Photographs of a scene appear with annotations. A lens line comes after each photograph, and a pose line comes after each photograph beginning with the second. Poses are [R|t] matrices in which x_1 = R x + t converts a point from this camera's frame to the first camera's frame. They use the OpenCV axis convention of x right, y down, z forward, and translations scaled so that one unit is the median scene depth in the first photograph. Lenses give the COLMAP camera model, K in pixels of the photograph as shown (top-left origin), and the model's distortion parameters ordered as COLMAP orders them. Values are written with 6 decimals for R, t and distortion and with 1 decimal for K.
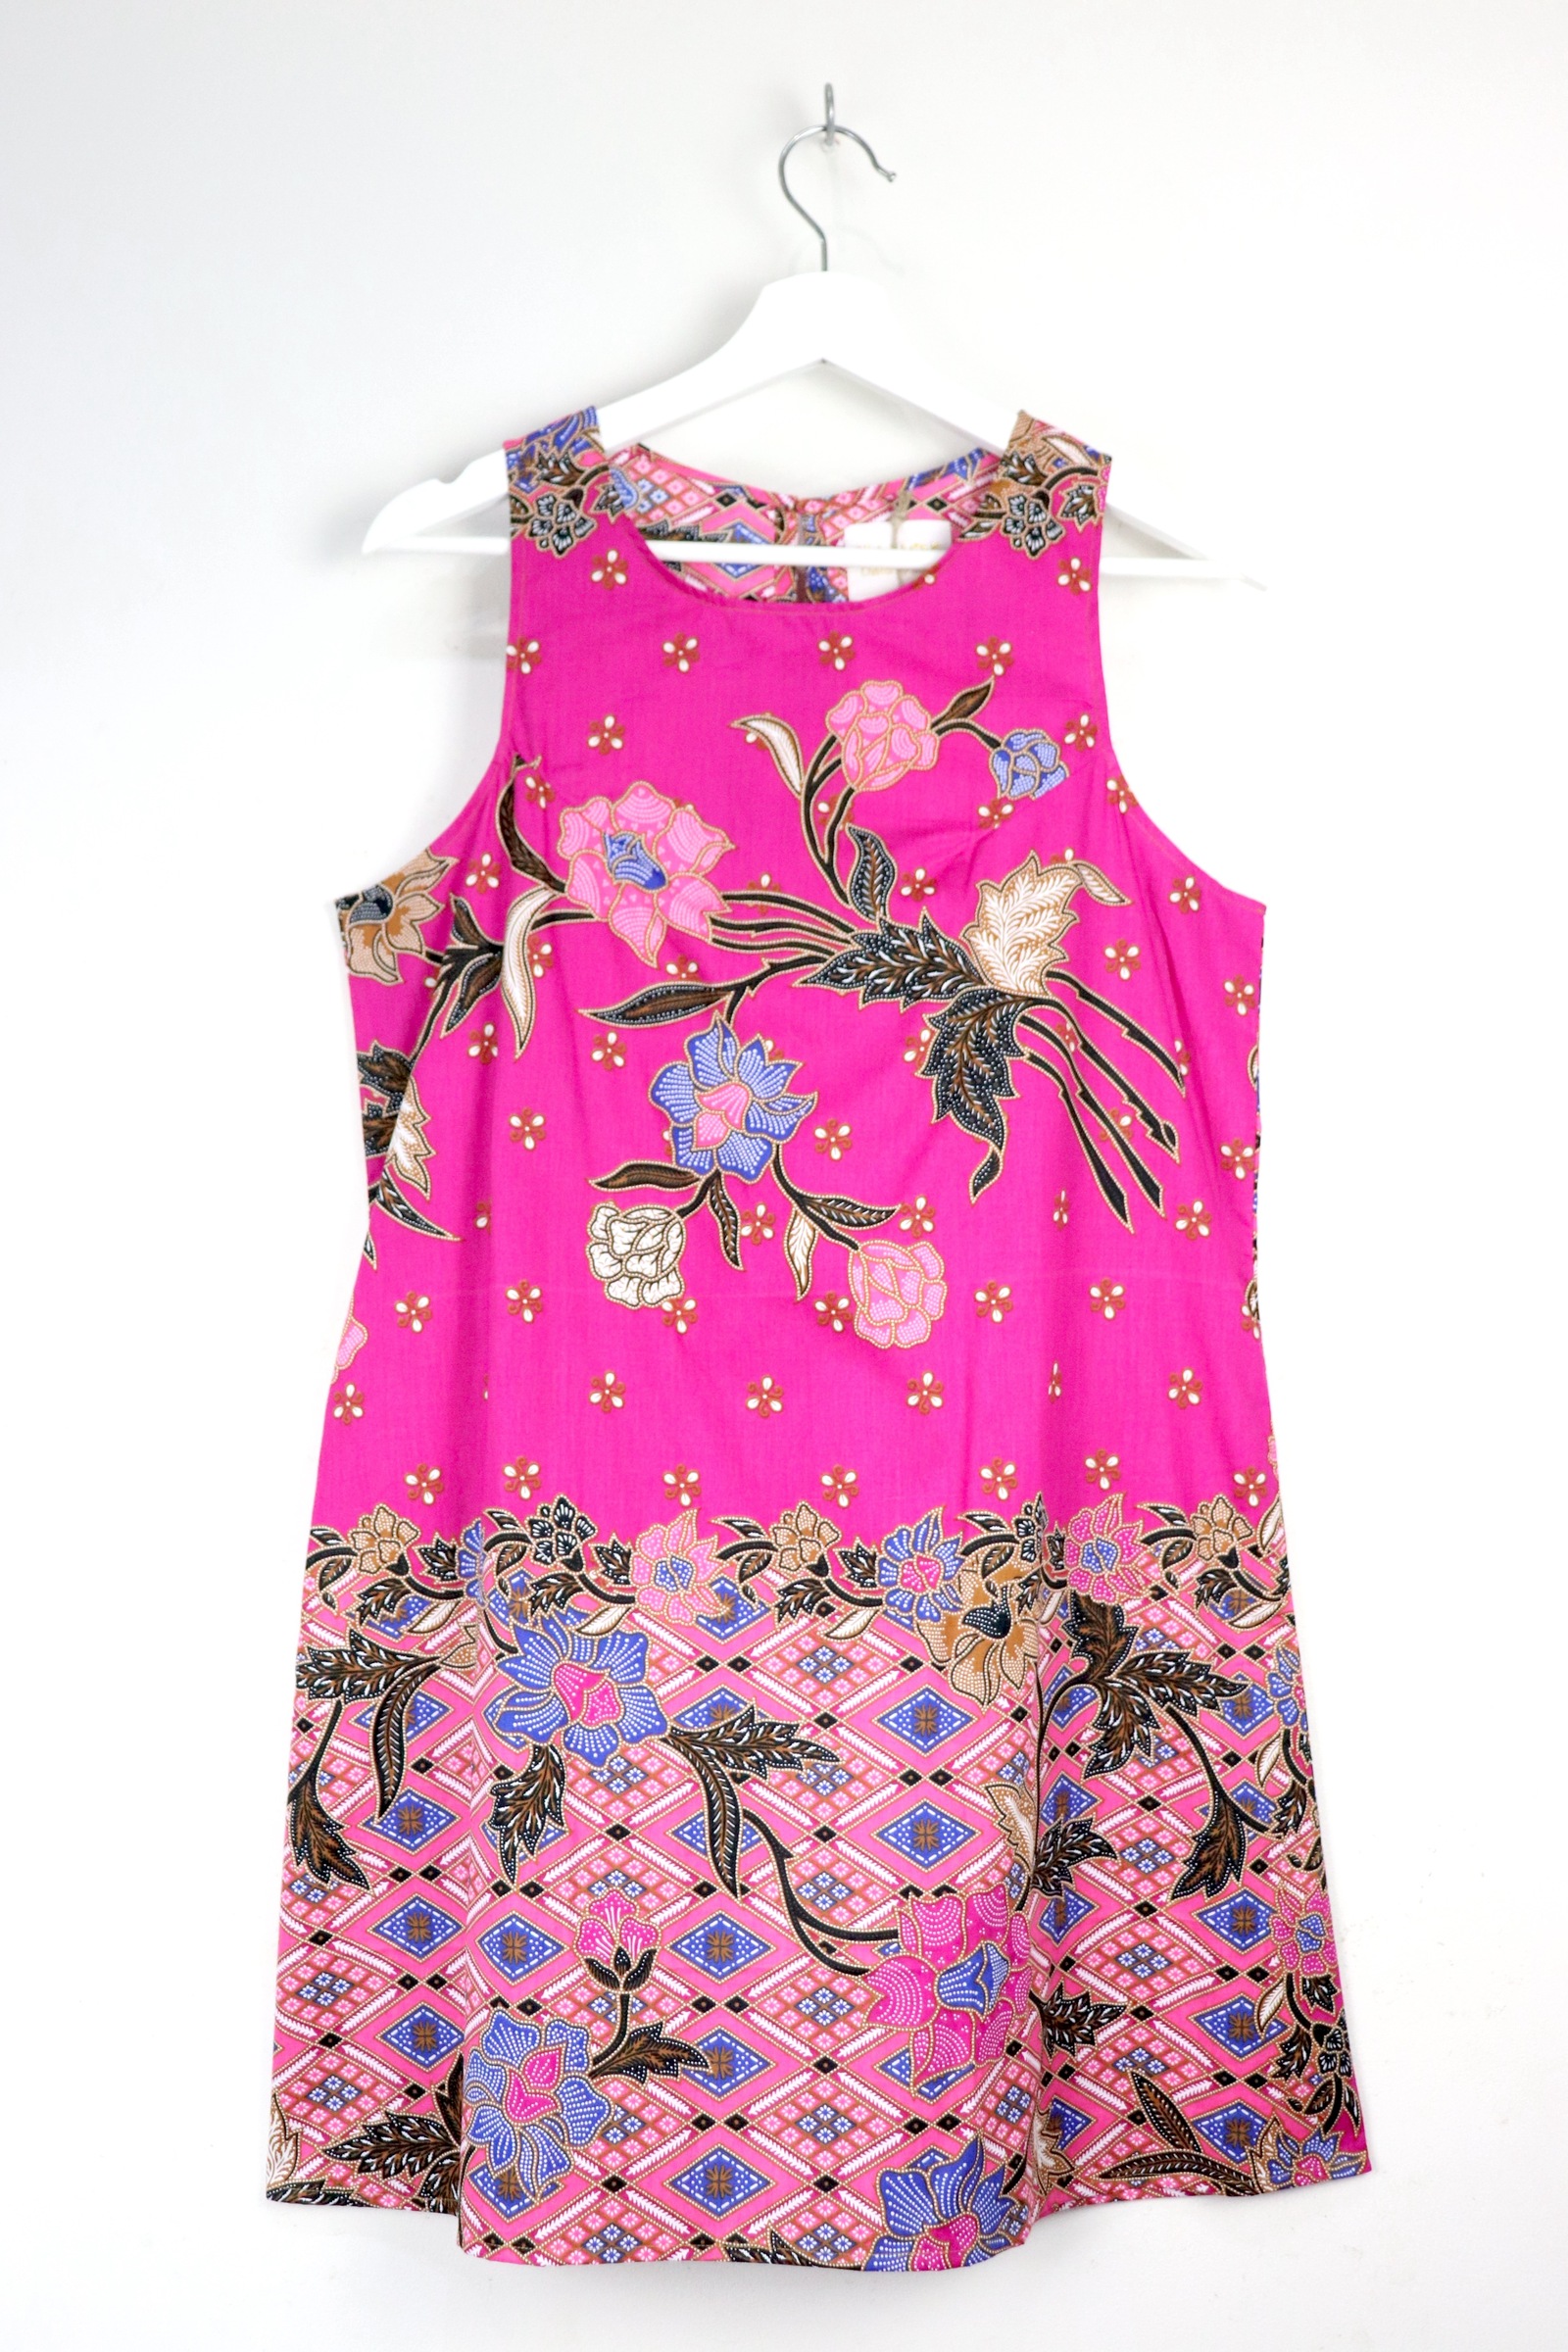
lens RADIAL K [[2608.5, 0, 781.3], [0, 2608.5, 1178.5], [0, 0, 1]] dist [-0.052149, 0.000000]
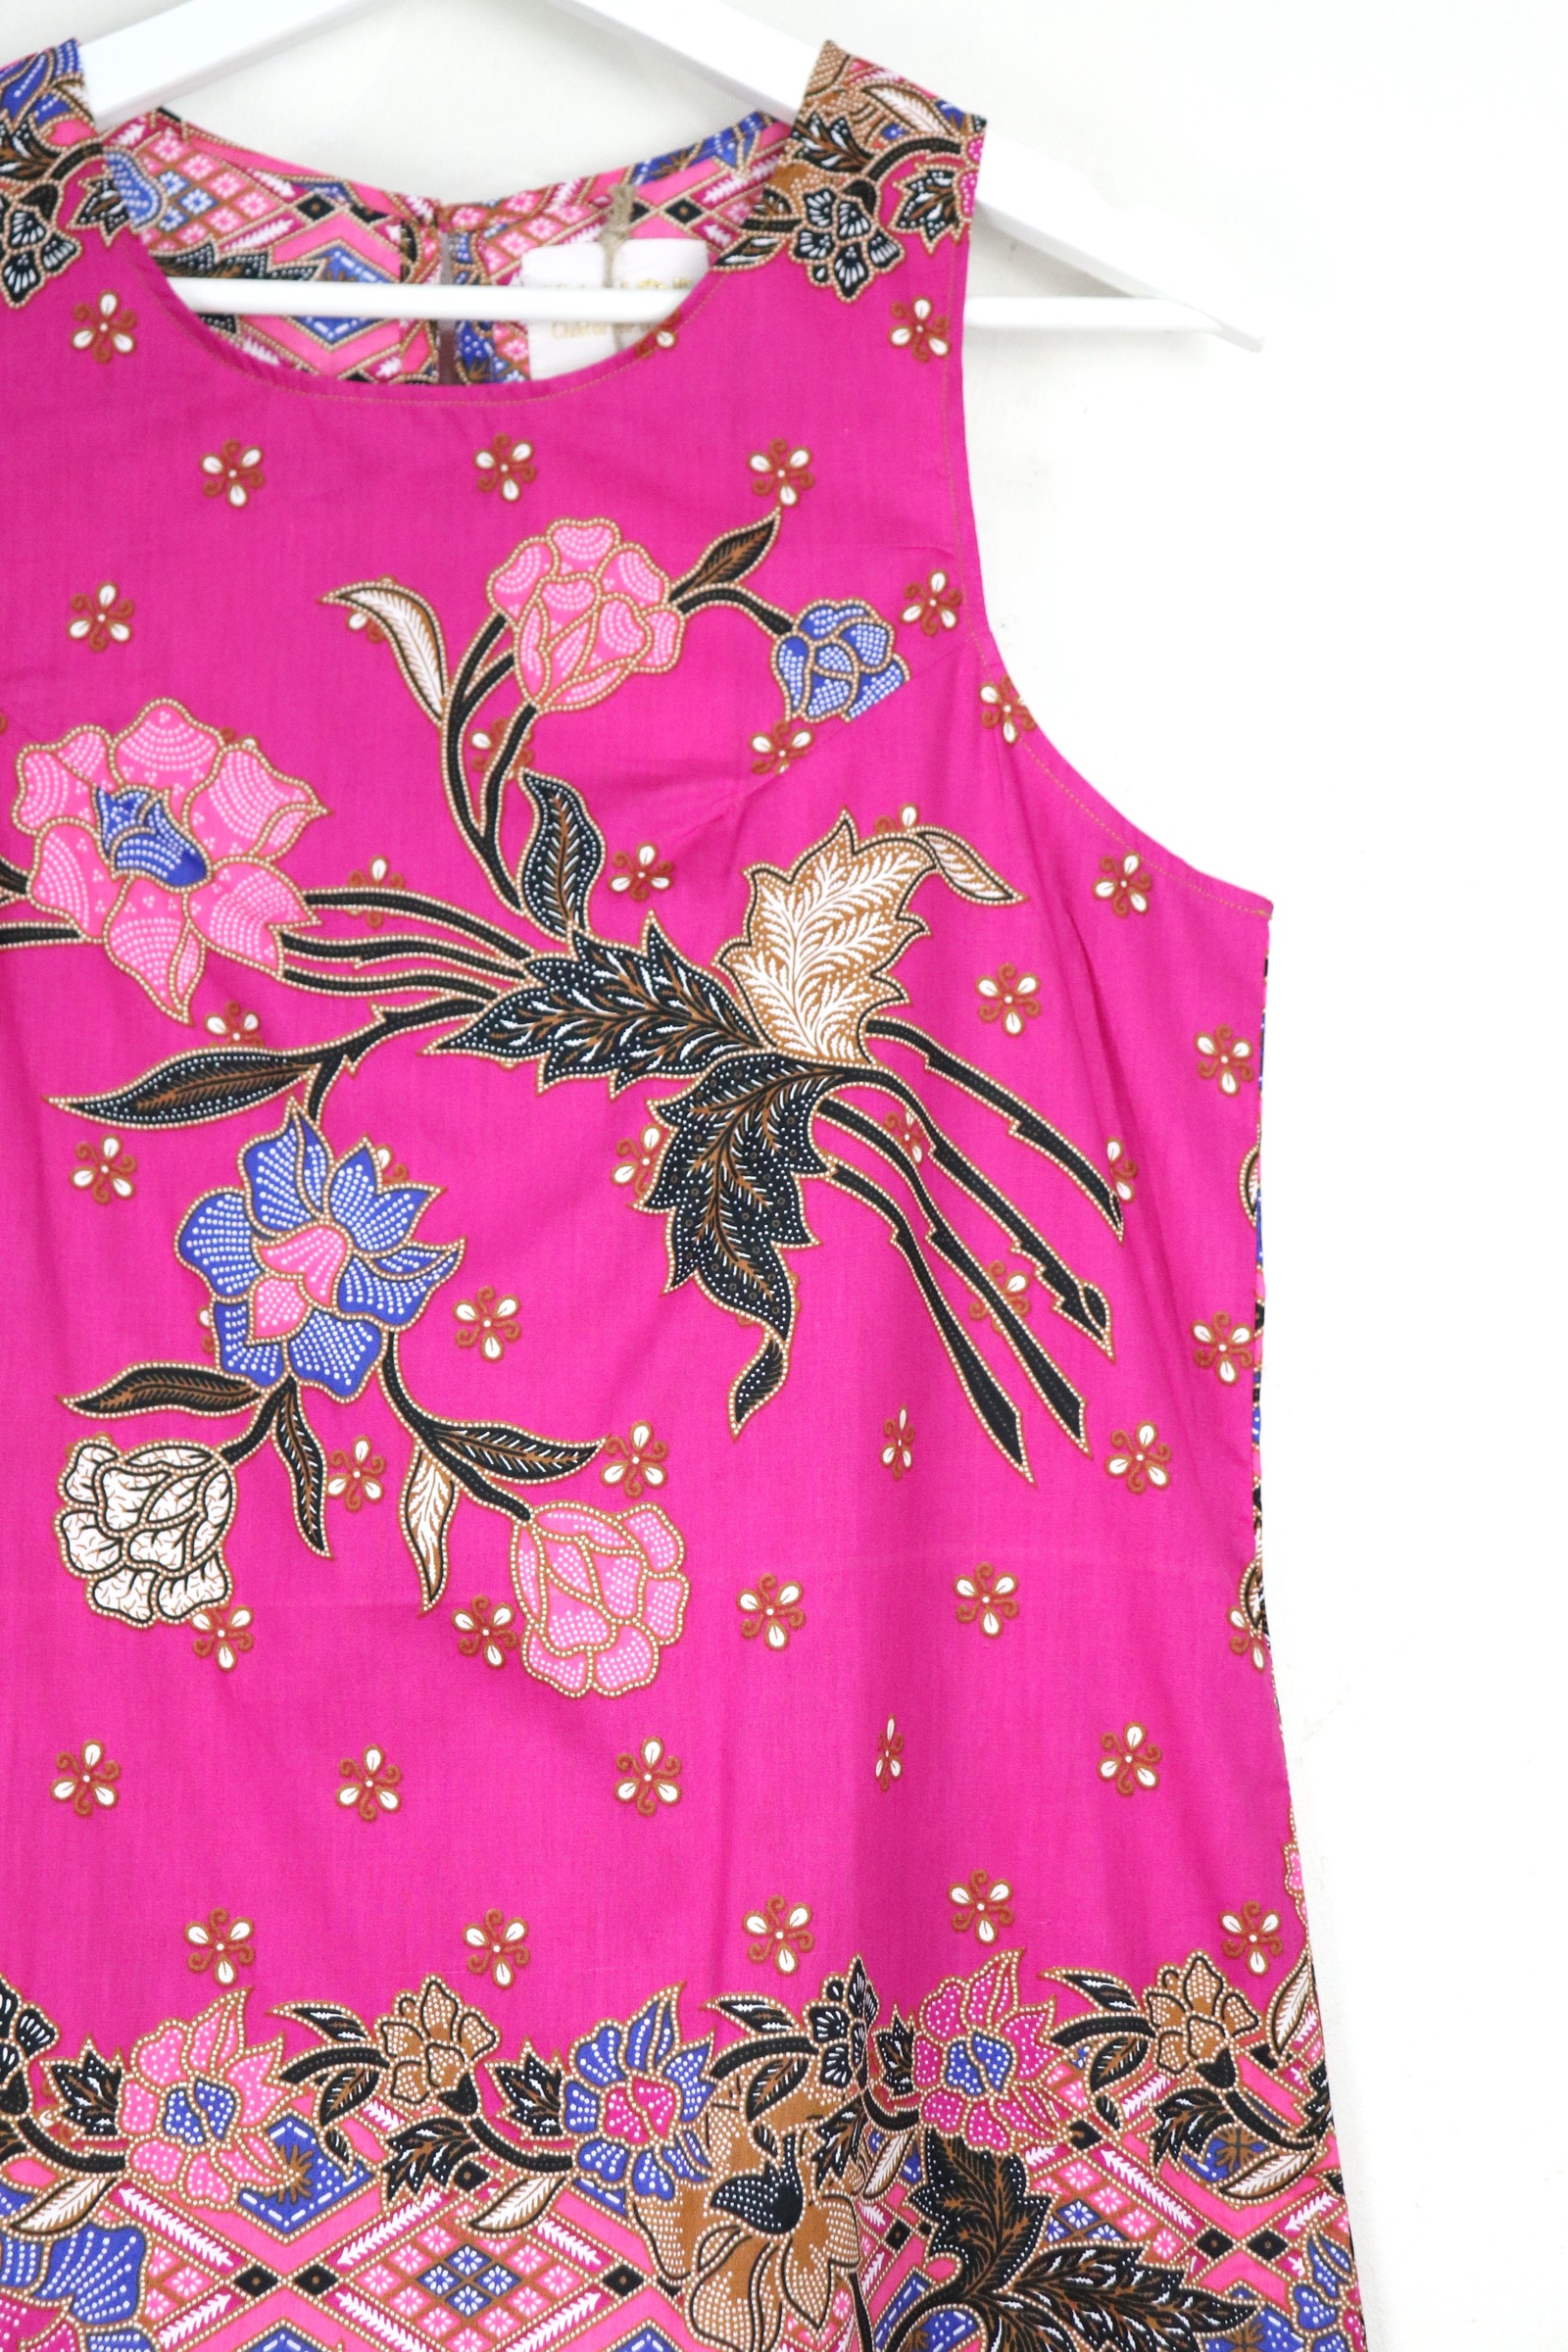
lens RADIAL K [[3574.9, 0, 792.8], [0, 3574.9, 1160.1], [0, 0, 1]] dist [0.099551, 0.000000]
pose [[0.999703, -0.010509, -0.021967, 0.101219], [0.009481, 0.998877, -0.046425, -0.013279], [0.022430, 0.046203, 0.998680, 0.221146]]
